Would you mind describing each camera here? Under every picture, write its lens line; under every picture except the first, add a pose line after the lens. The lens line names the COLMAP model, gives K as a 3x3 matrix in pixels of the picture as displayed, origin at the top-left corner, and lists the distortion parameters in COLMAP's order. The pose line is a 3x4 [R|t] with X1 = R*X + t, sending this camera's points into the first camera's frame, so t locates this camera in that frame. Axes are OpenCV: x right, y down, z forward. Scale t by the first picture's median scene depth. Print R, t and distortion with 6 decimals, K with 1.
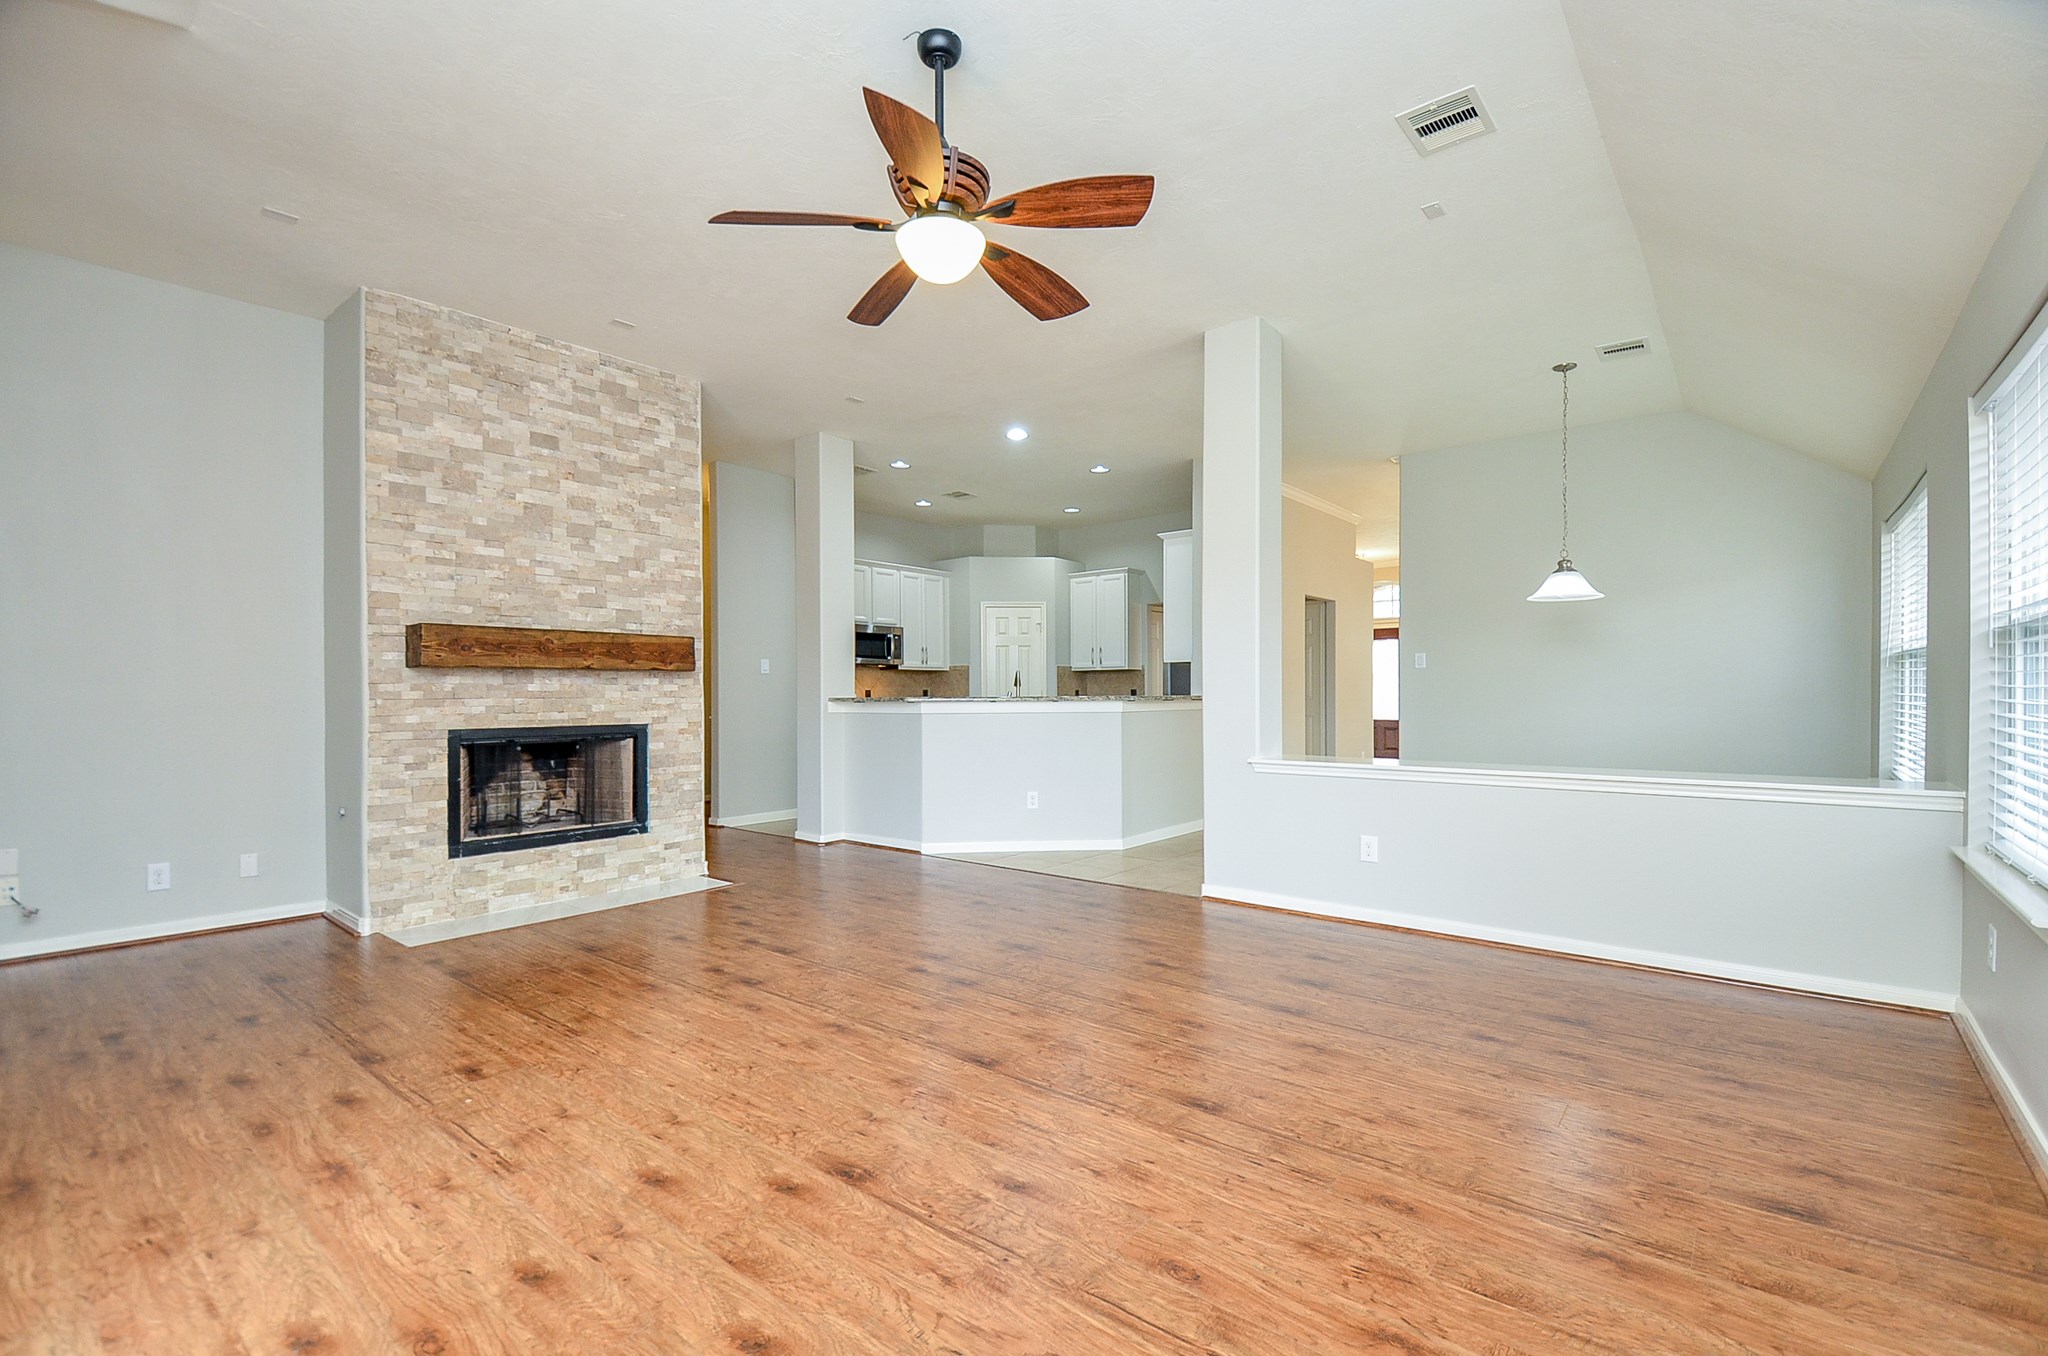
lens RADIAL K [[900.5, 0, 1034.4], [0, 900.5, 692.5], [0, 0, 1]] dist [0.029070, -0.025805]
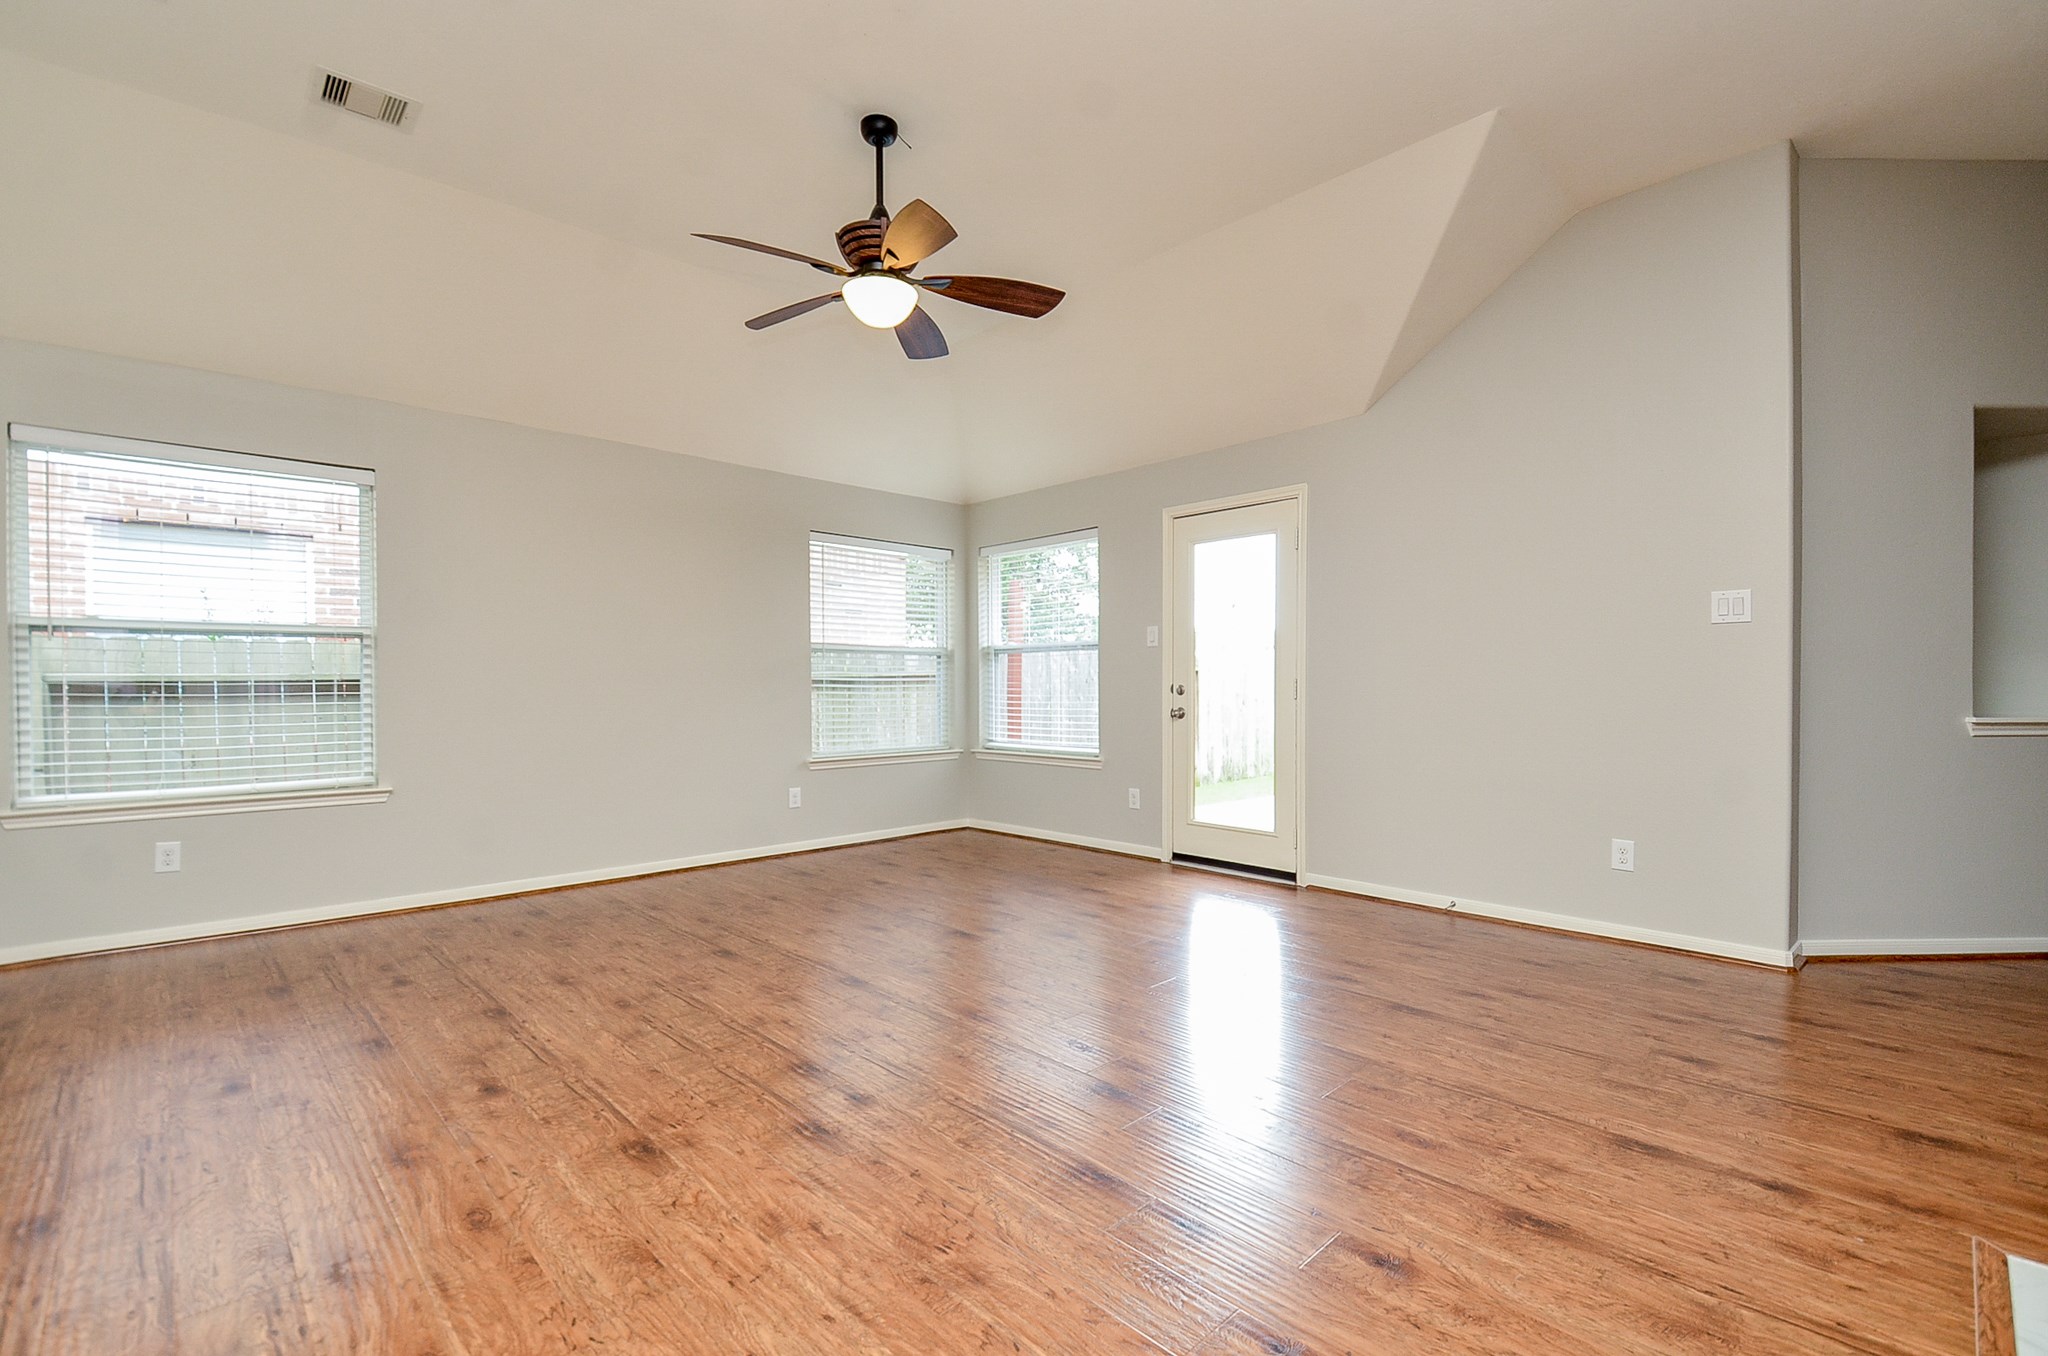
lens RADIAL K [[900.5, 0, 1034.4], [0, 900.5, 692.5], [0, 0, 1]] dist [0.029070, -0.025805]
pose [[-0.993292, 0.007447, 0.115390, -0.411160], [0.008433, 0.999932, 0.008056, 0.021653], [-0.115322, 0.008975, -0.993288, 2.034747]]
